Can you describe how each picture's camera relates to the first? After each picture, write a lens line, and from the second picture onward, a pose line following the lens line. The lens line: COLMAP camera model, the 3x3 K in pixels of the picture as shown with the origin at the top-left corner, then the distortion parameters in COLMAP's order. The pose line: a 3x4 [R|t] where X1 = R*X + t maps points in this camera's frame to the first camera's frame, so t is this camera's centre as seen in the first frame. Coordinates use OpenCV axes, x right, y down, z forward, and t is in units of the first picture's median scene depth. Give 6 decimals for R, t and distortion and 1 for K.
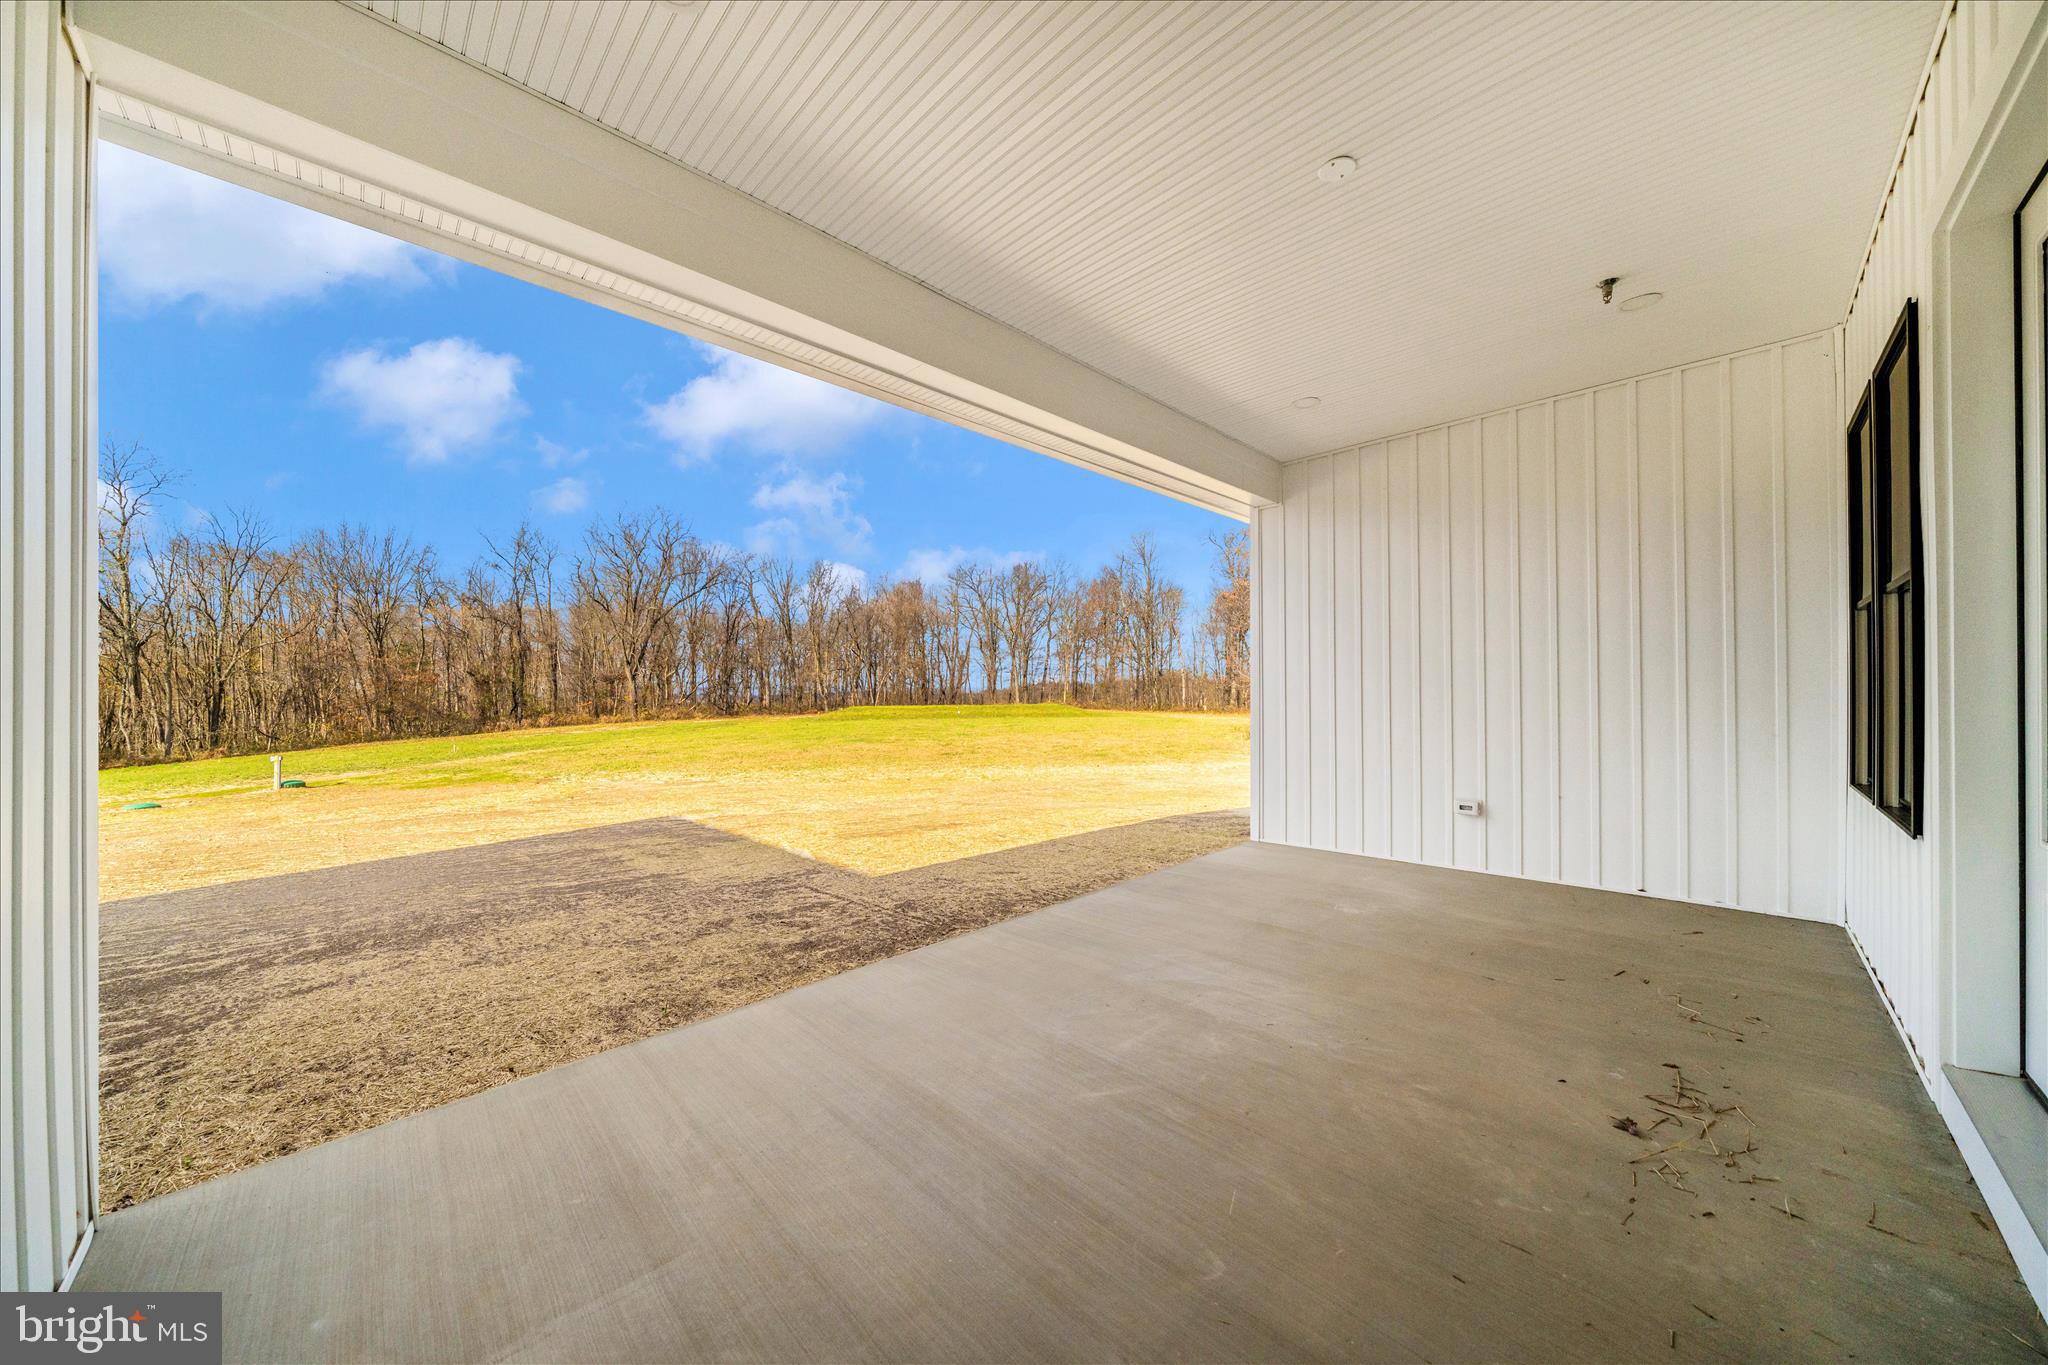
lens RADIAL K [[698.1, 0, 1022.3], [0, 698.1, 687.8], [0, 0, 1]] dist [-0.004689, -0.000180]
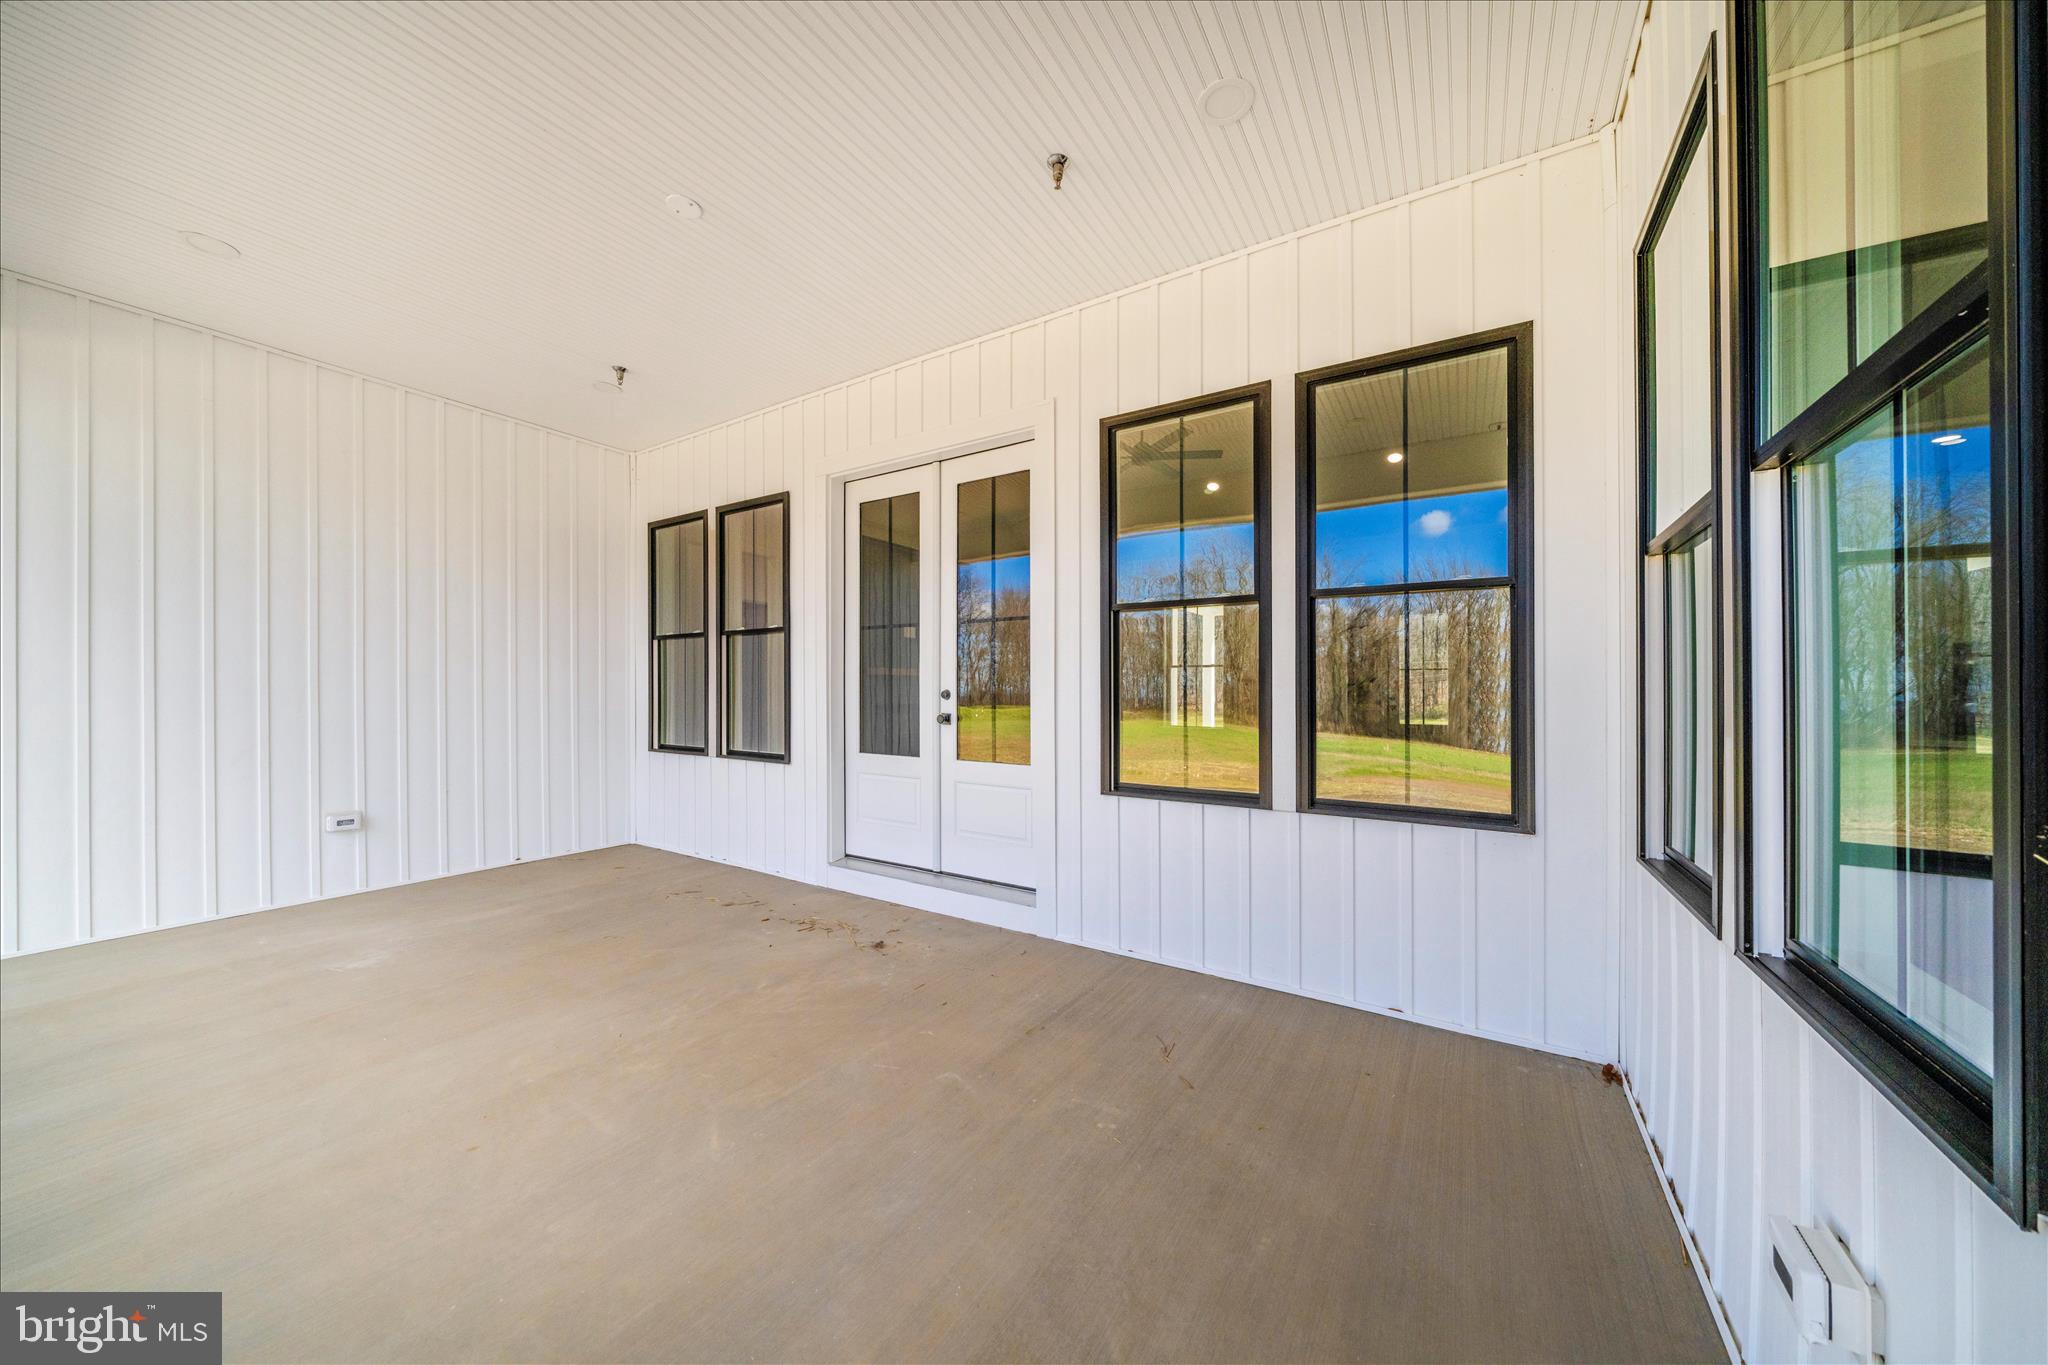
lens RADIAL K [[698.1, 0, 1016.7], [0, 698.1, 695.1], [0, 0, 1]] dist [-0.004689, -0.000180]
pose [[-0.210920, 0.004957, 0.977491, -0.315122], [-0.005731, 0.999964, -0.006307, 0.013020], [-0.977486, -0.006932, -0.210884, 0.315993]]
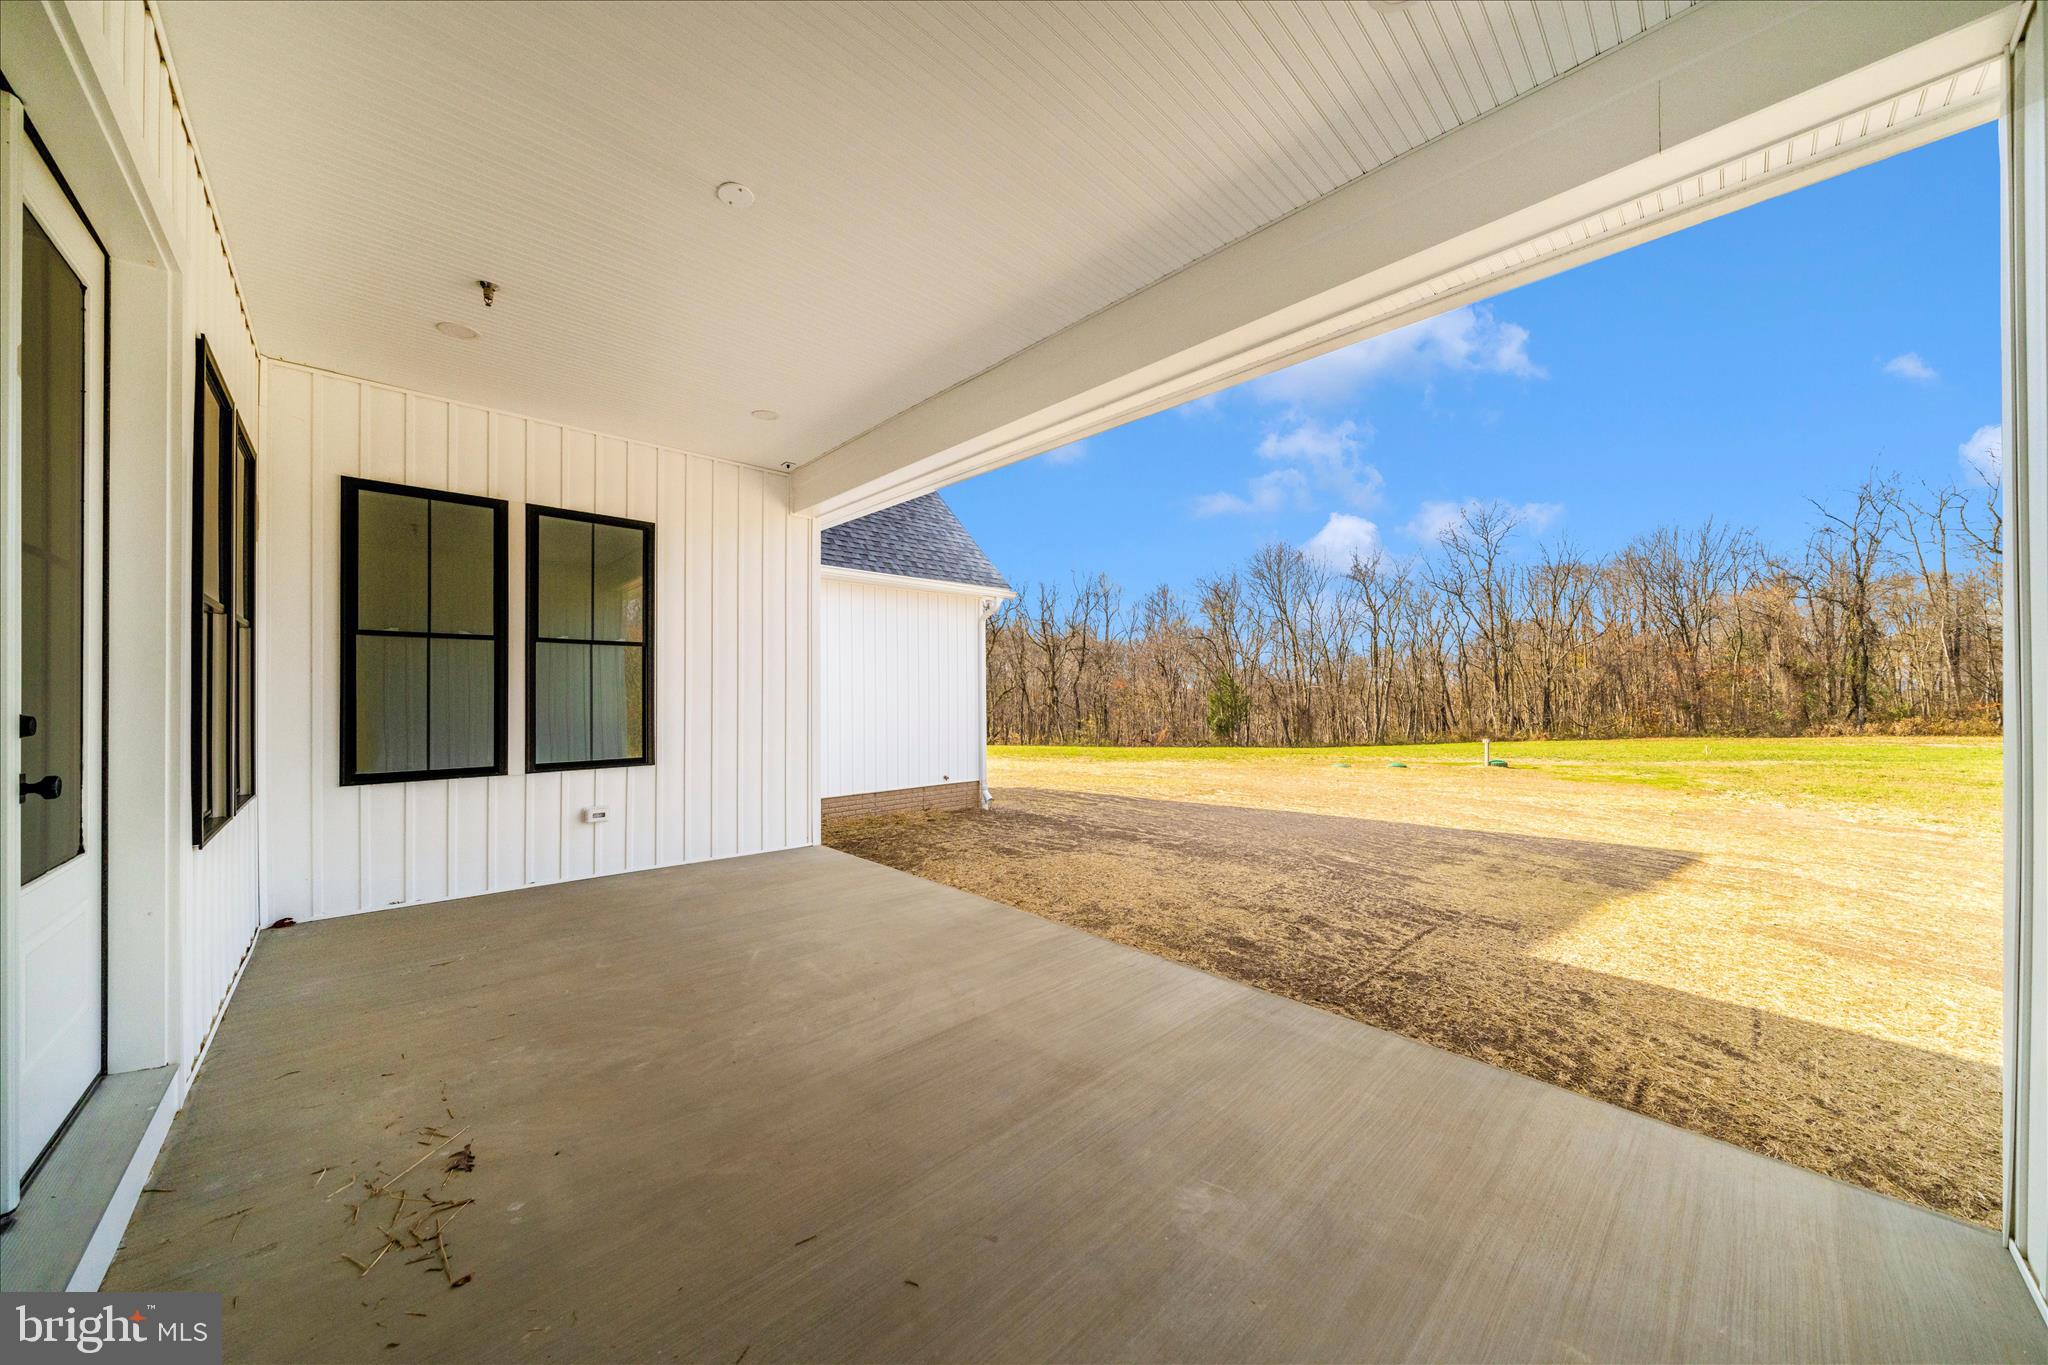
lens RADIAL K [[698.1, 0, 1020.1], [0, 698.1, 682.0], [0, 0, 1]] dist [-0.004689, -0.000180]
pose [[-0.019478, -0.003625, -0.999804, 0.646864], [0.003077, 0.999988, -0.003686, -0.008705], [0.999806, -0.003148, -0.019467, 0.629592]]
